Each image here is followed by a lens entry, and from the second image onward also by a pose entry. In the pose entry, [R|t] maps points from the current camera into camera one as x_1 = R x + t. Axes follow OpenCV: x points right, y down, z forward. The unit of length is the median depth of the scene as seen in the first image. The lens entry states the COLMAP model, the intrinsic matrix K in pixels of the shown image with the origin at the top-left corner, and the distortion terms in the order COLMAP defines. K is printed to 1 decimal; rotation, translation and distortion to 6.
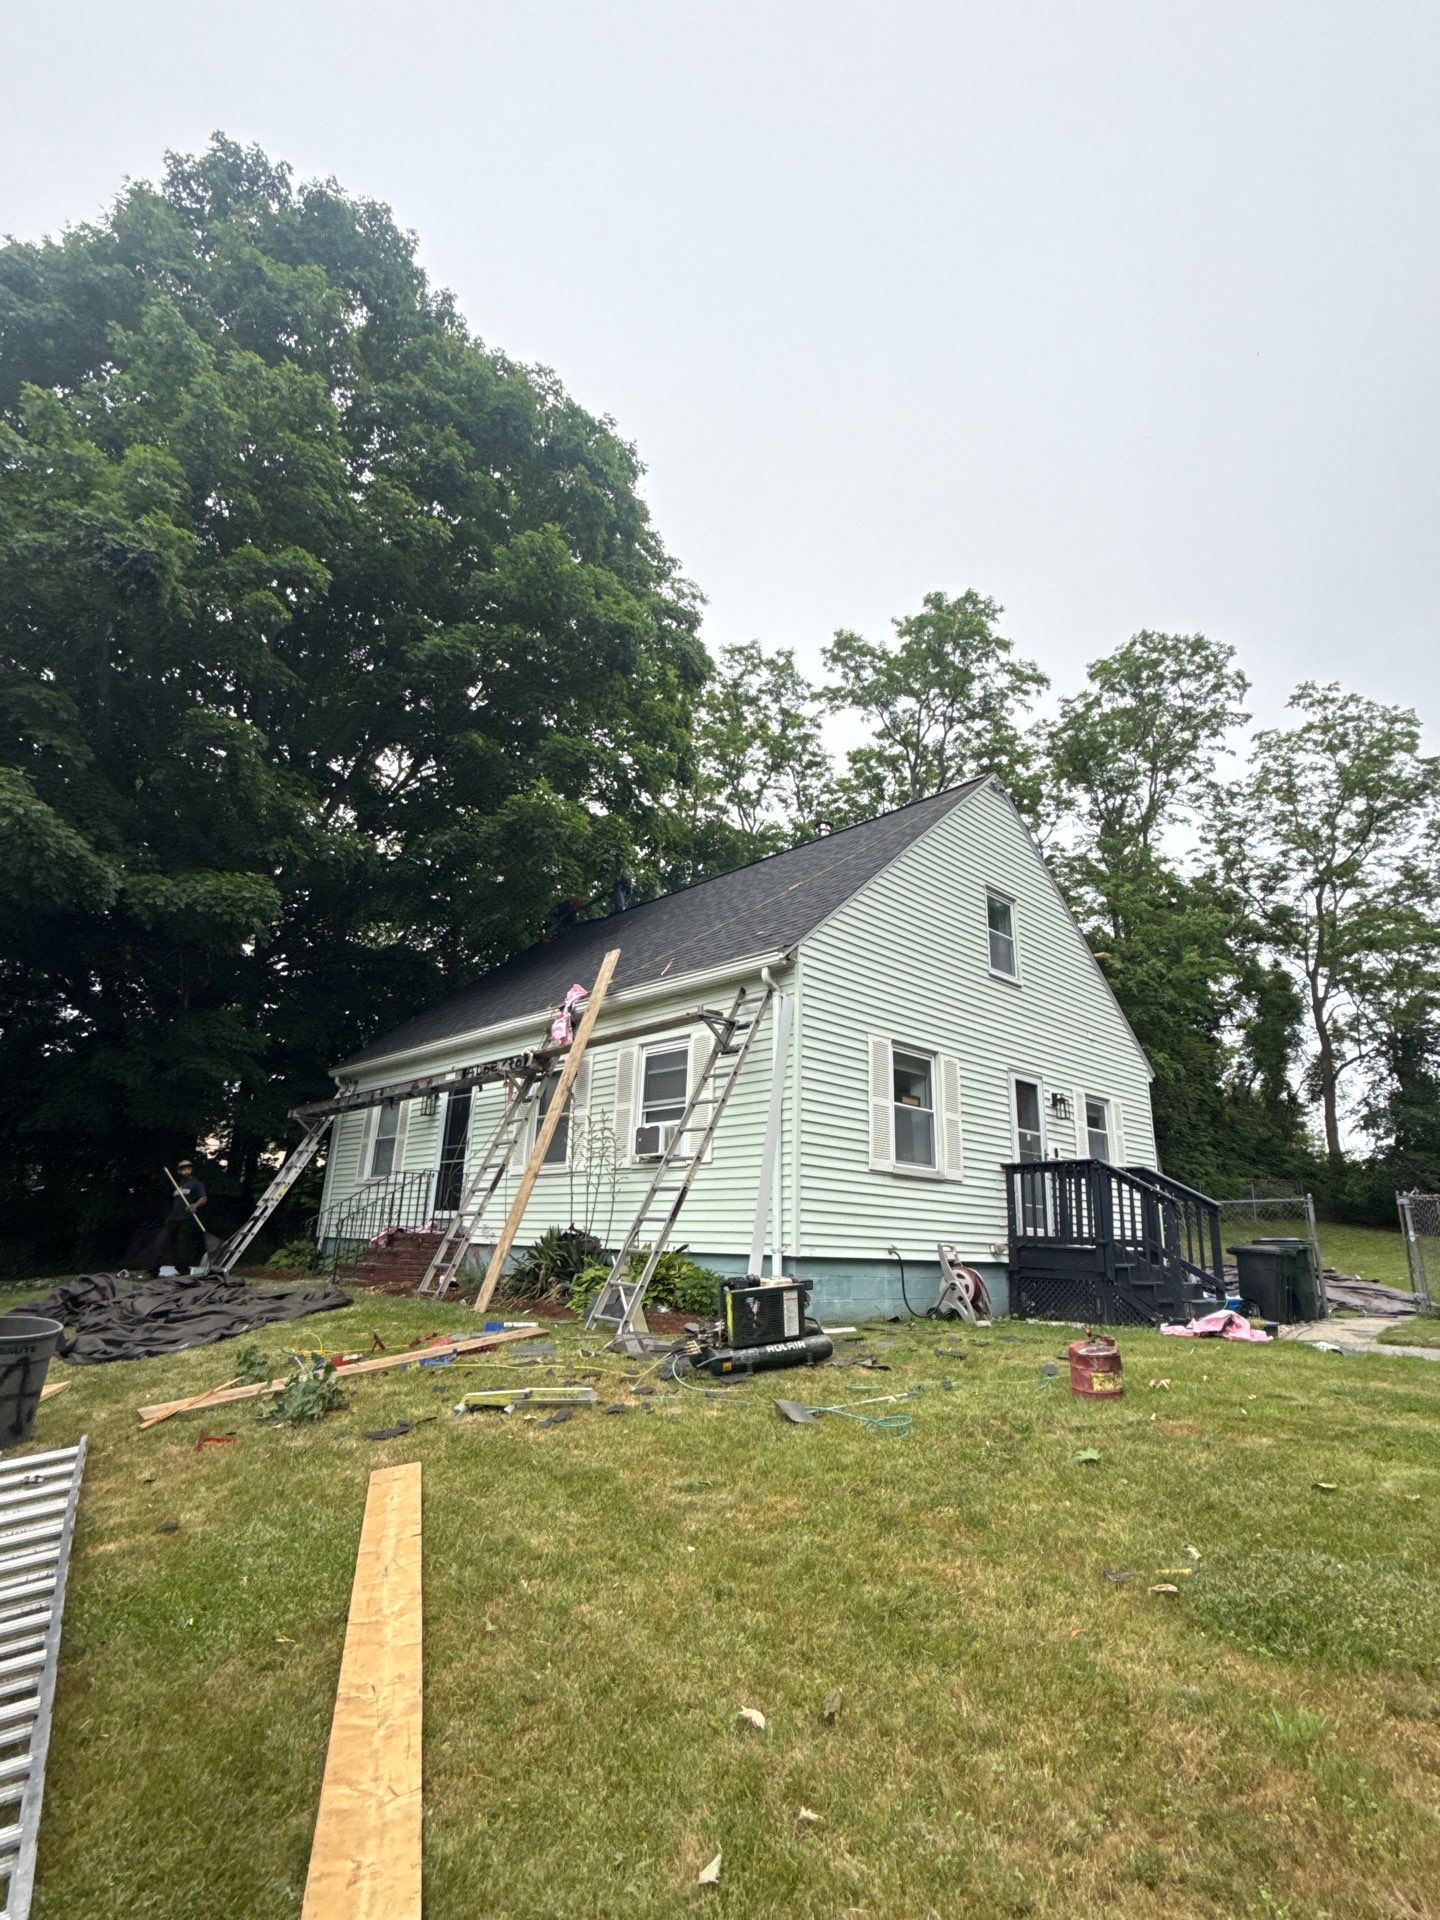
lens RADIAL K [[951.3, 0, 717.2], [0, 951.3, 949.0], [0, 0, 1]] dist [-0.002493, -0.001478]
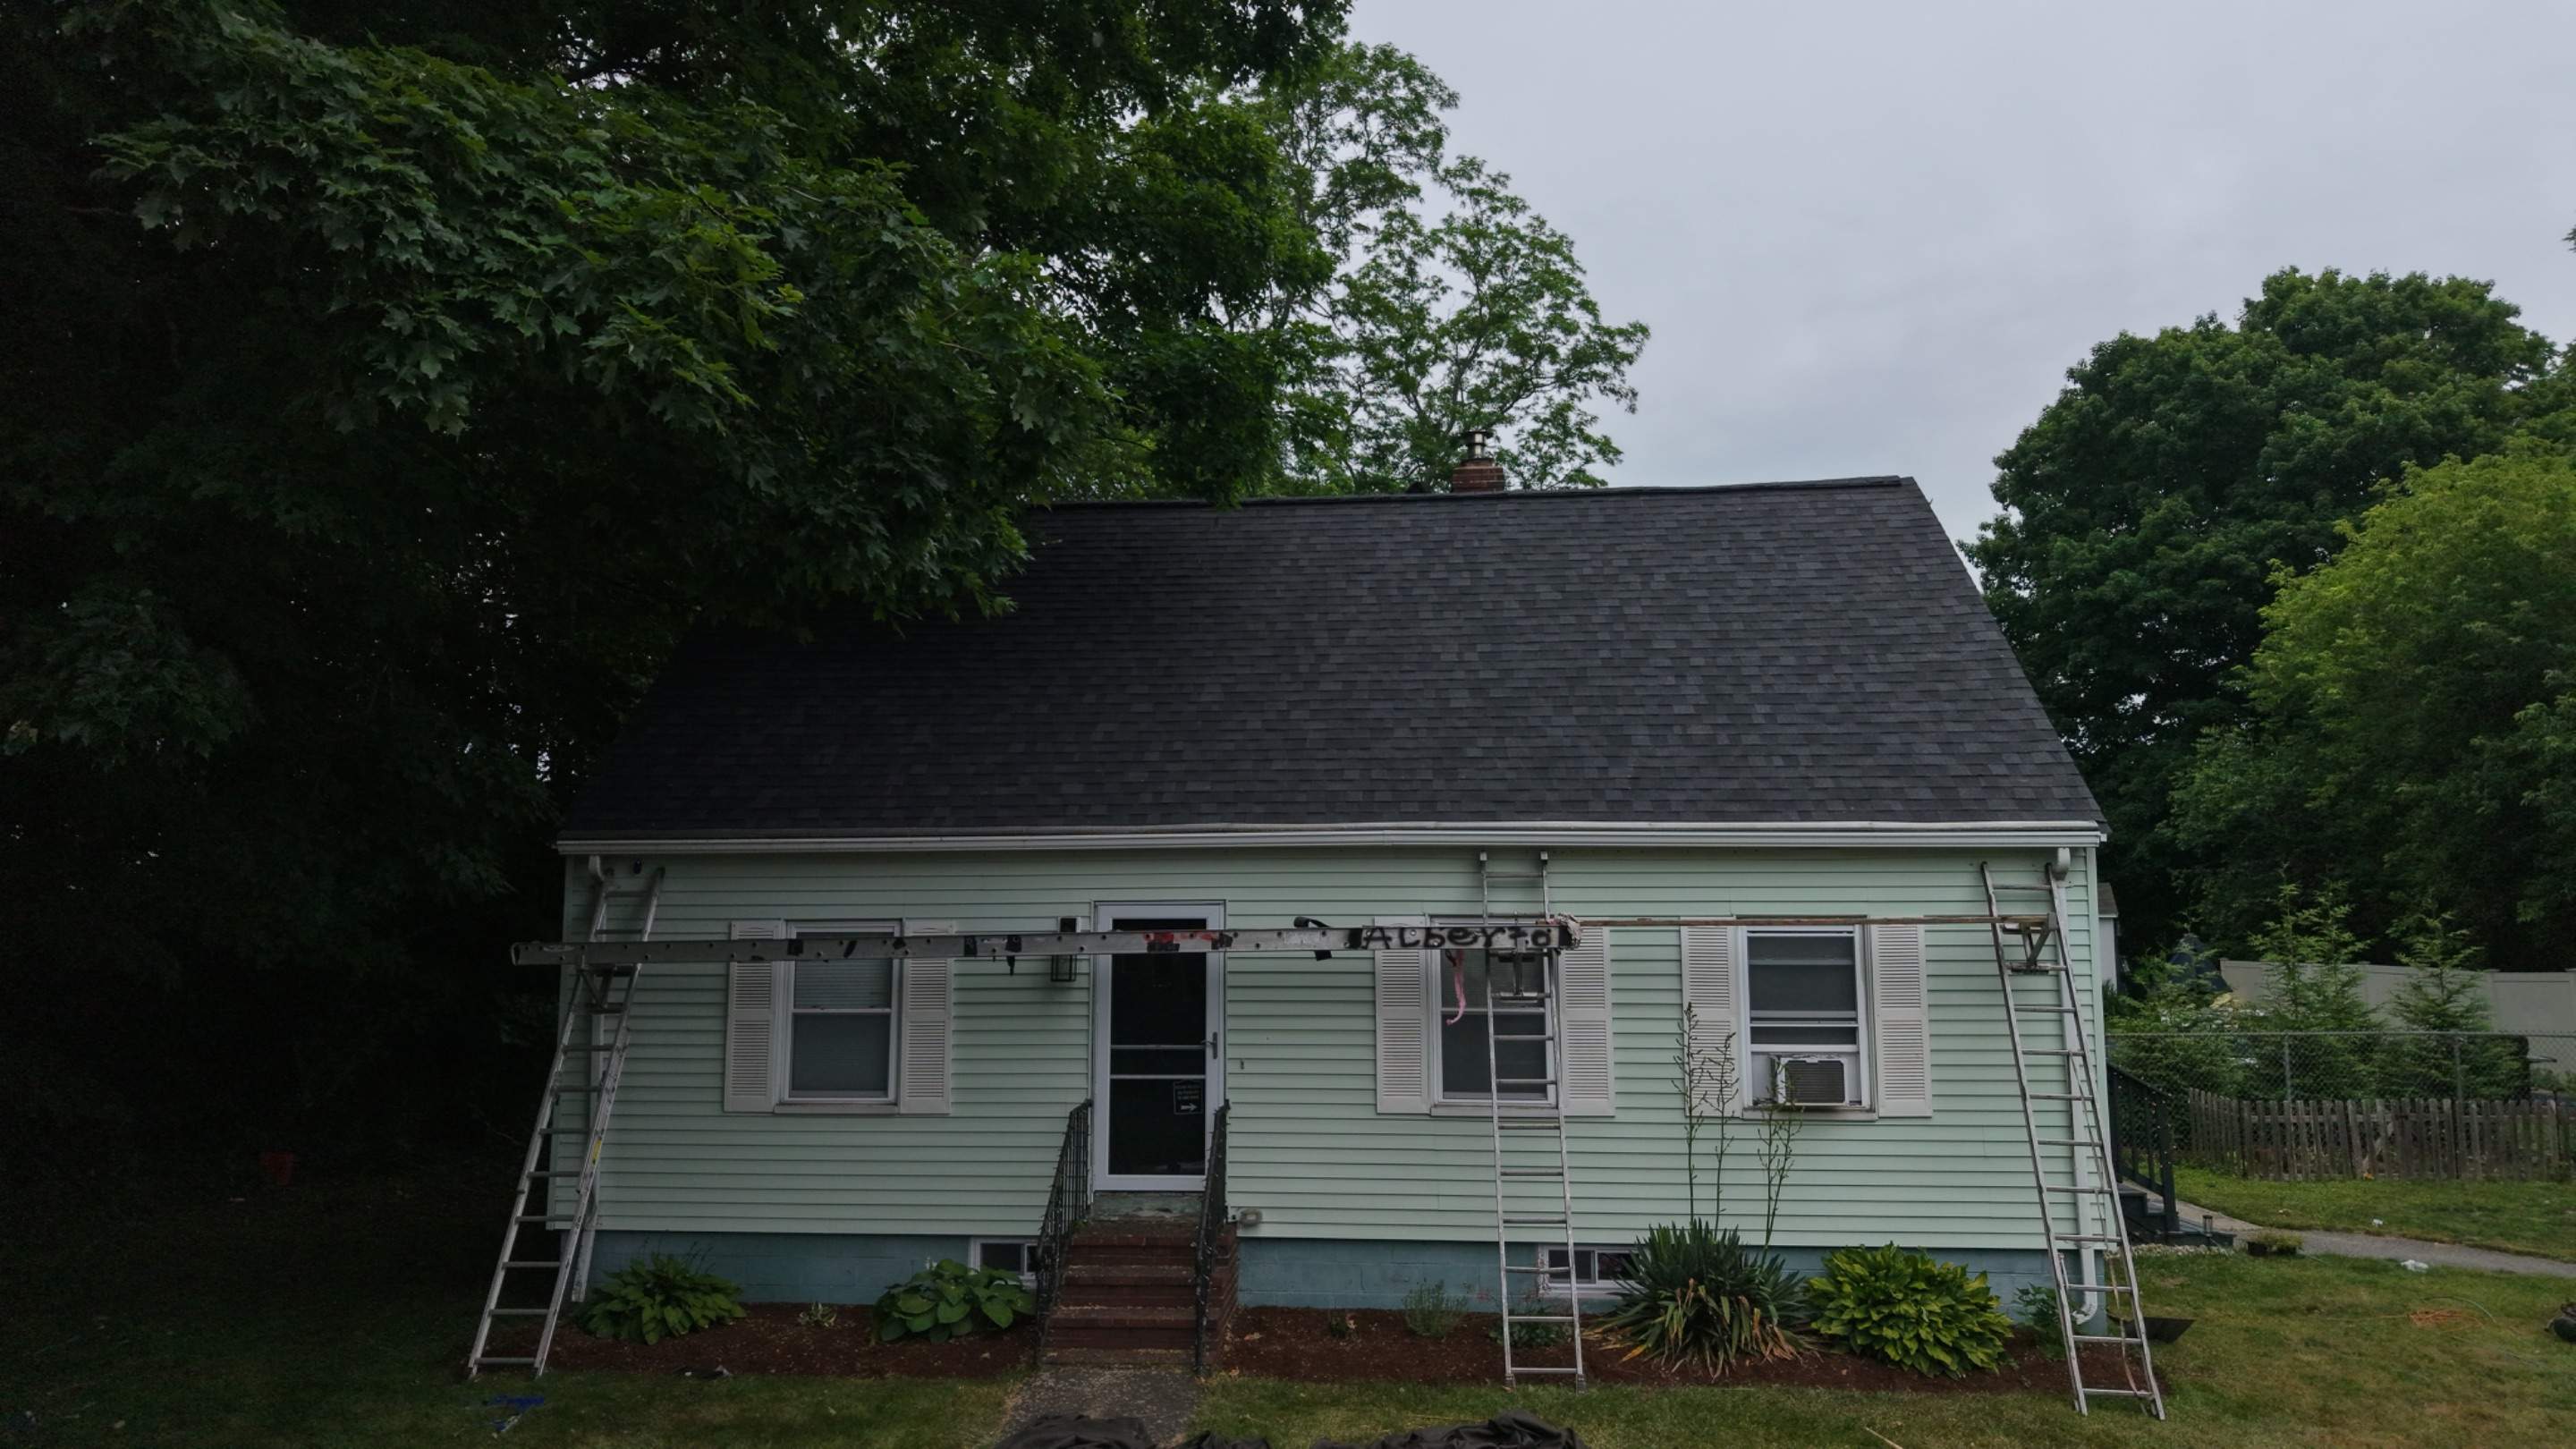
lens RADIAL K [[1728.3, 0, 1272.0], [0, 1728.3, 735.3], [0, 0, 1]] dist [0.011791, -0.012194]
pose [[0.744287, 0.038667, 0.666740, -0.688930], [-0.175851, 0.974441, 0.139793, -0.075698], [-0.644293, -0.221293, 0.732063, 0.265384]]
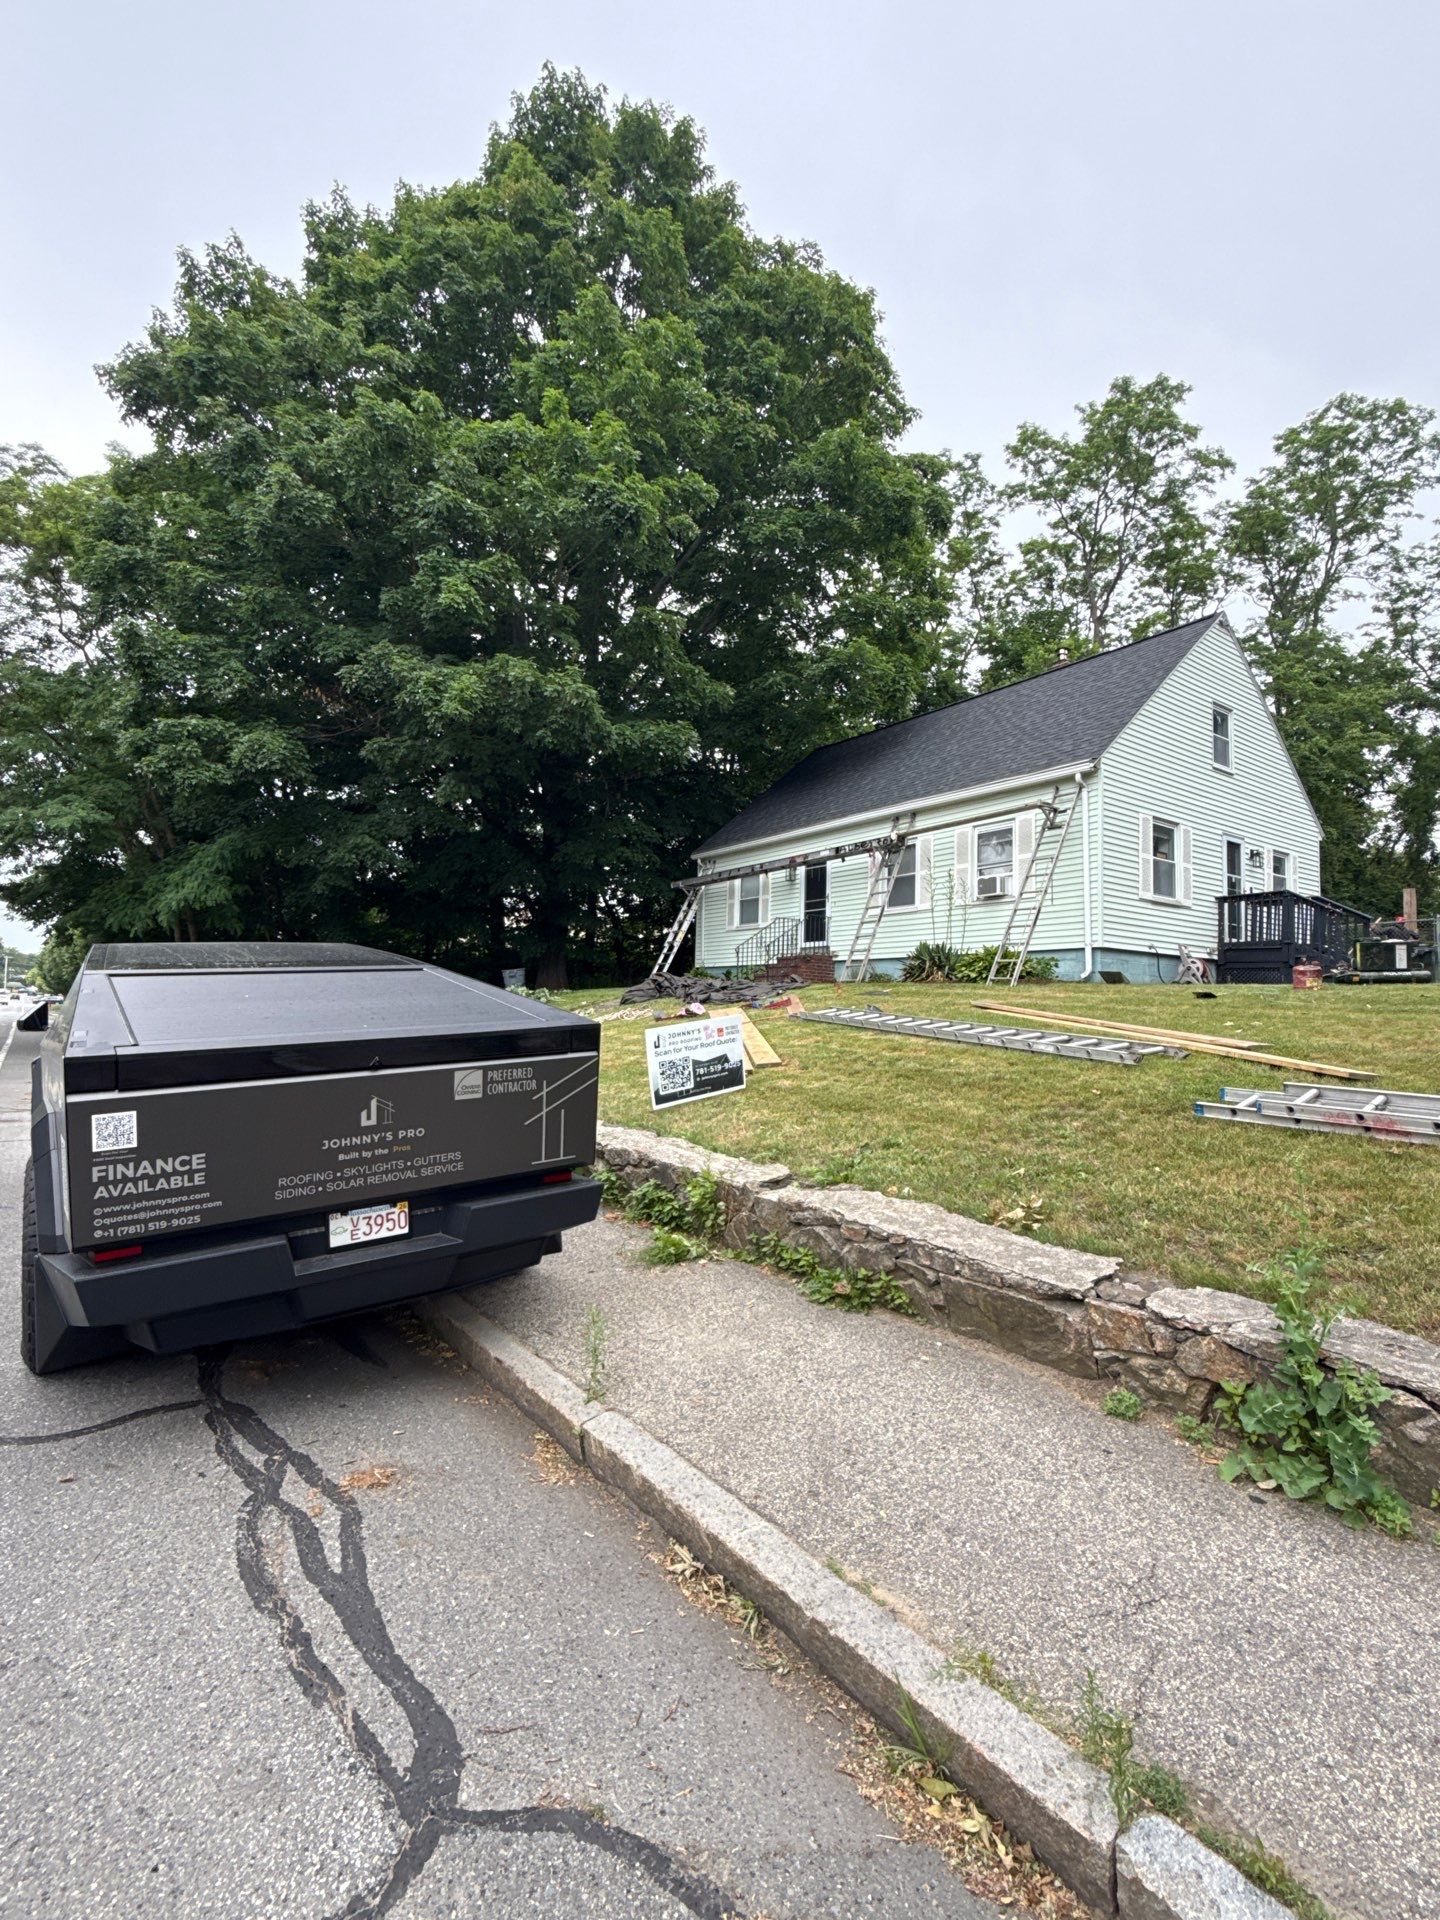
lens RADIAL K [[900.9, 0, 712.3], [0, 900.9, 966.3], [0, 0, 1]] dist [-0.001444, -0.002872]
pose [[0.990309, -0.018412, -0.137657, -0.197833], [0.051664, 0.968879, 0.242082, -0.035528], [0.128915, -0.246848, 0.960441, -0.332306]]
